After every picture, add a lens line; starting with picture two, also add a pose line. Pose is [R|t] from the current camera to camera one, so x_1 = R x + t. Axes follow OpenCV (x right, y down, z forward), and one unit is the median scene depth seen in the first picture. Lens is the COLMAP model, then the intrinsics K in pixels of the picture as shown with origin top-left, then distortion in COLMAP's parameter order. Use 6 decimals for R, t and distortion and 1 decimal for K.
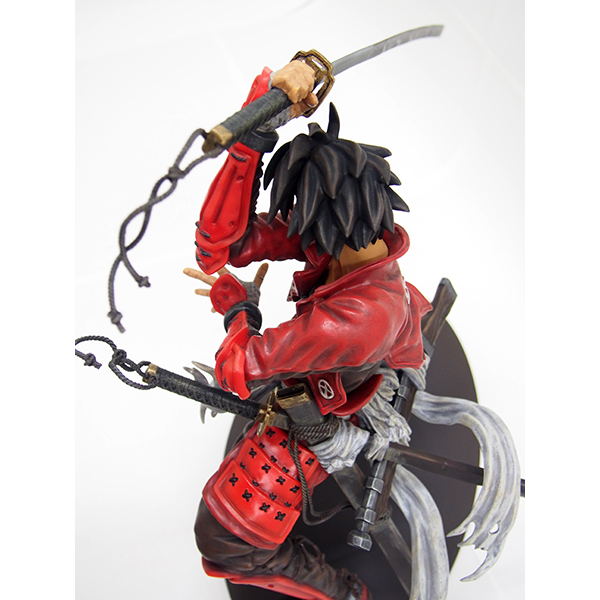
lens RADIAL K [[721.2, 0, 302.9], [0, 721.2, 297.4], [0, 0, 1]] dist [0.030971, 0.000000]
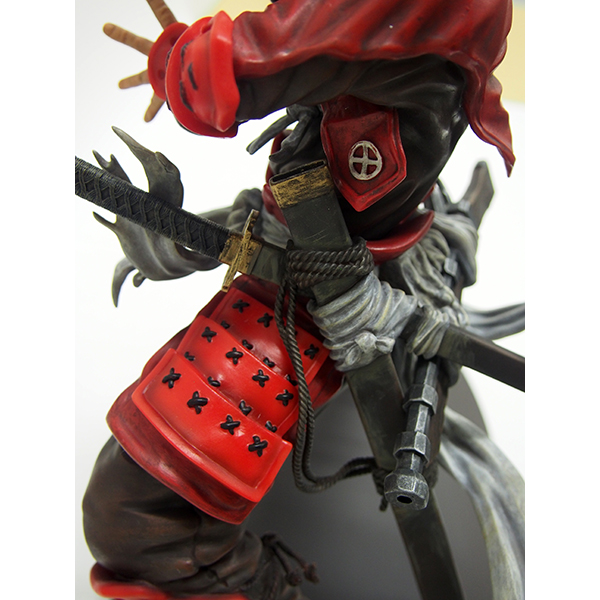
lens RADIAL K [[721.2, 0, 299.9], [0, 721.2, 303.0], [0, 0, 1]] dist [0.030971, 0.000000]
pose [[0.989421, 0.045355, 0.137804, -0.078403], [-0.010990, 0.970577, -0.240538, 0.327809], [-0.144659, 0.236479, 0.960808, 0.460530]]
